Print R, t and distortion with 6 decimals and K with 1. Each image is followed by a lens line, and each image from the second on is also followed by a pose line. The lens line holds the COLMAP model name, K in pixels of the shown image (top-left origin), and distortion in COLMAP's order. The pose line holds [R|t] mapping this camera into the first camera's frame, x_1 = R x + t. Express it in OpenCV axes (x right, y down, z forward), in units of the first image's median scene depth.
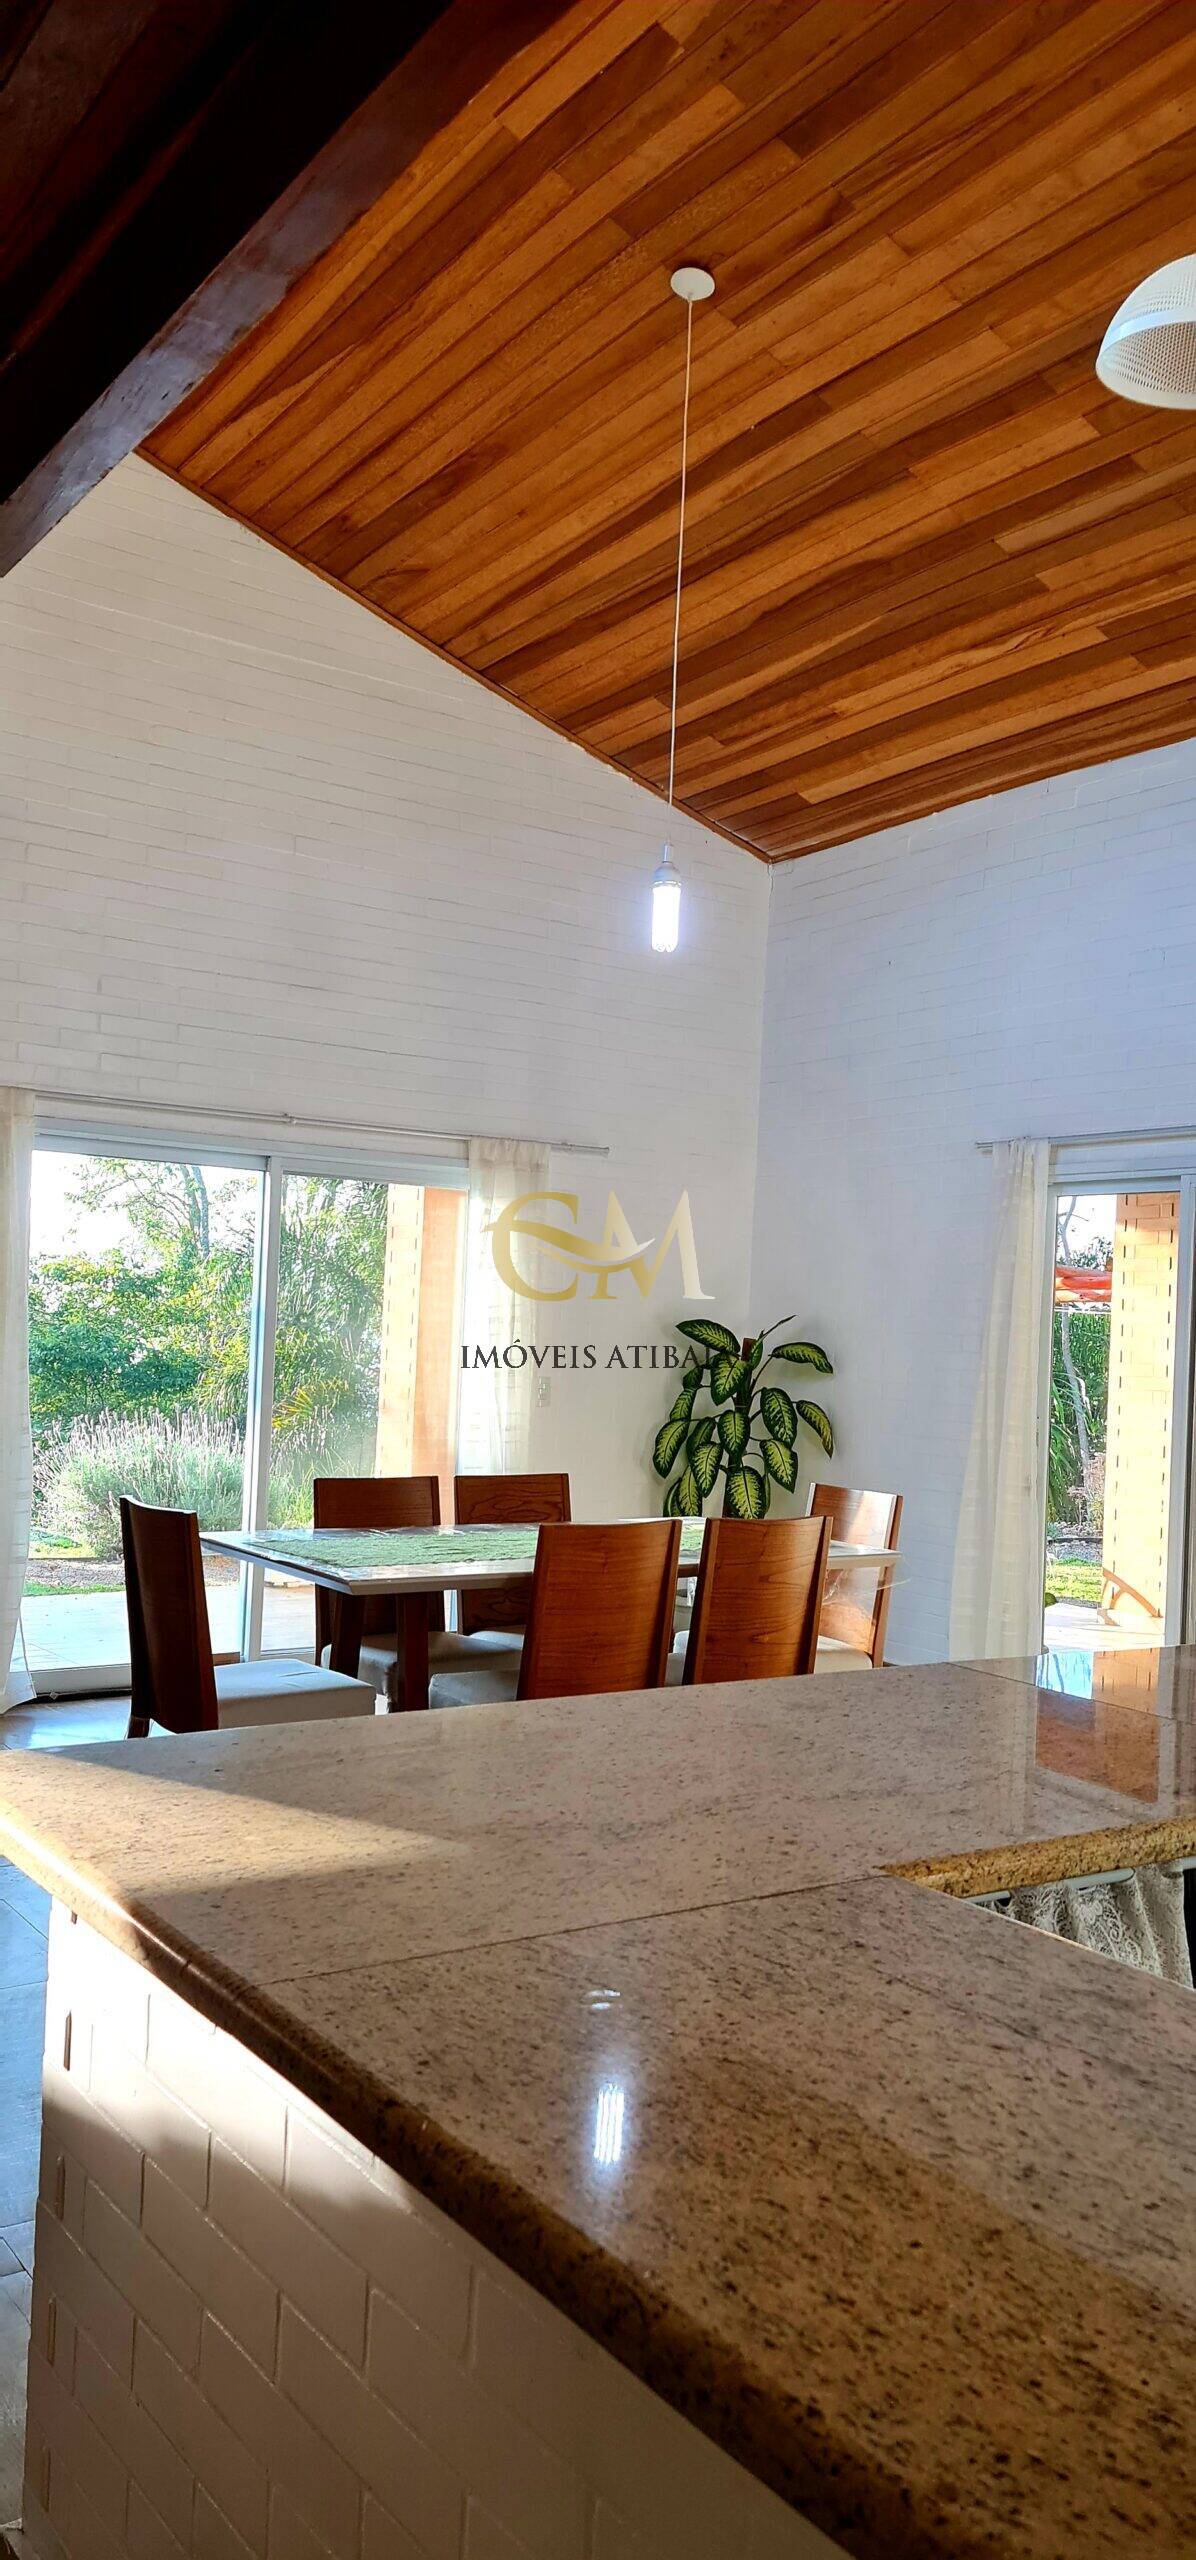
lens RADIAL K [[1850.1, 0, 584.9], [0, 1850.1, 1306.8], [0, 0, 1]] dist [0.085298, -0.064887]
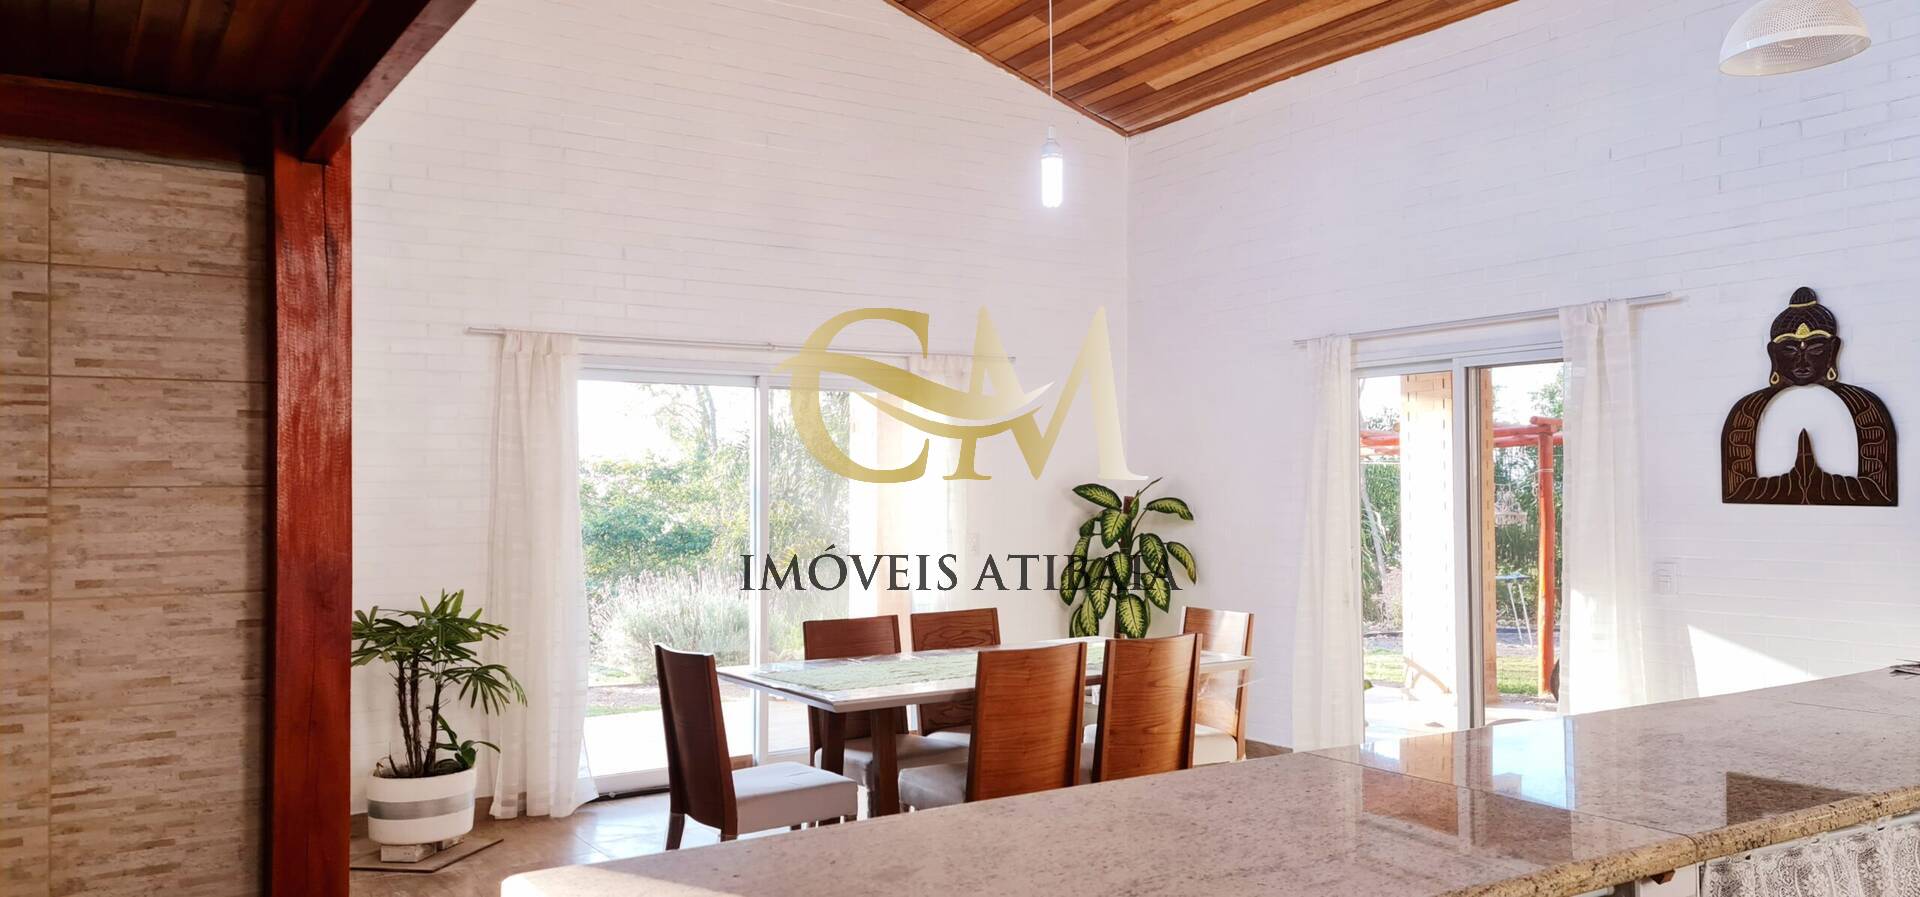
lens RADIAL K [[1383.7, 0, 996.0], [0, 1383.7, 455.9], [0, 0, 1]] dist [0.094229, -0.065452]
pose [[0.998899, -0.046853, -0.002188, -0.002045], [0.046821, 0.998820, -0.012900, -0.003968], [0.002790, 0.012784, 0.999914, 0.016559]]
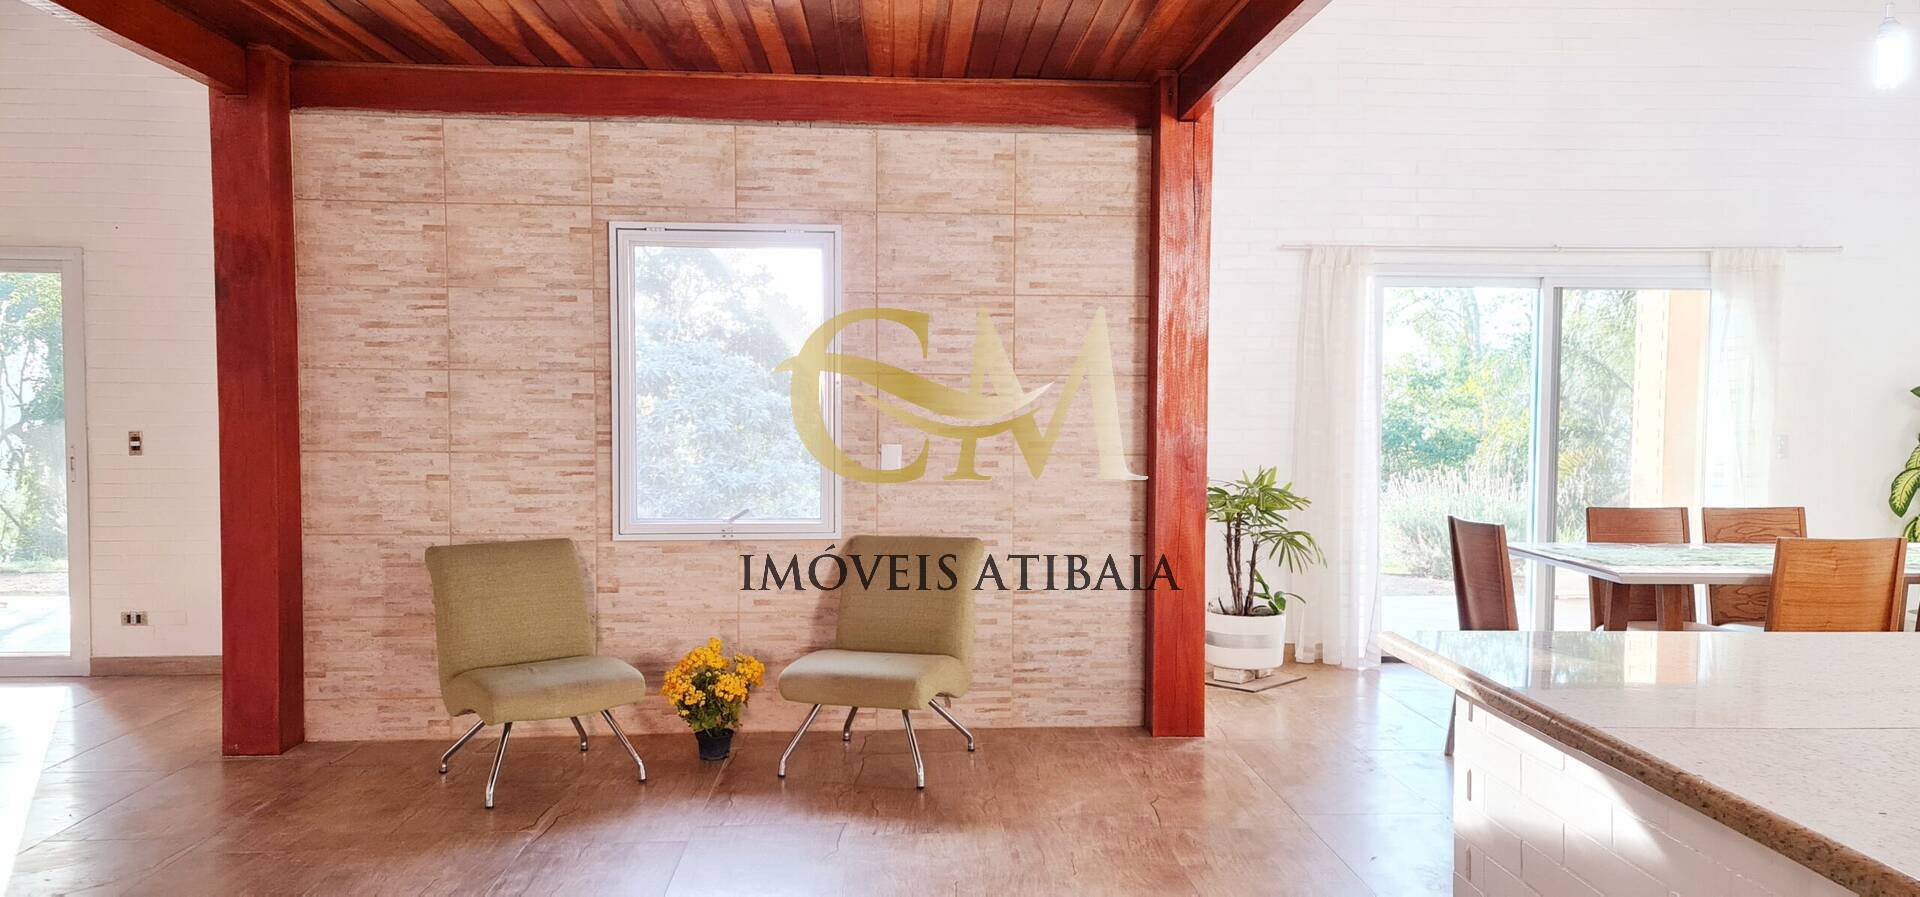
lens RADIAL K [[1383.7, 0, 996.0], [0, 1383.7, 455.9], [0, 0, 1]] dist [0.094229, -0.065452]
pose [[0.861874, -0.011621, -0.506990, 0.005642], [0.032102, 0.998983, 0.031675, 0.004975], [0.506106, -0.043575, 0.861370, -0.106021]]
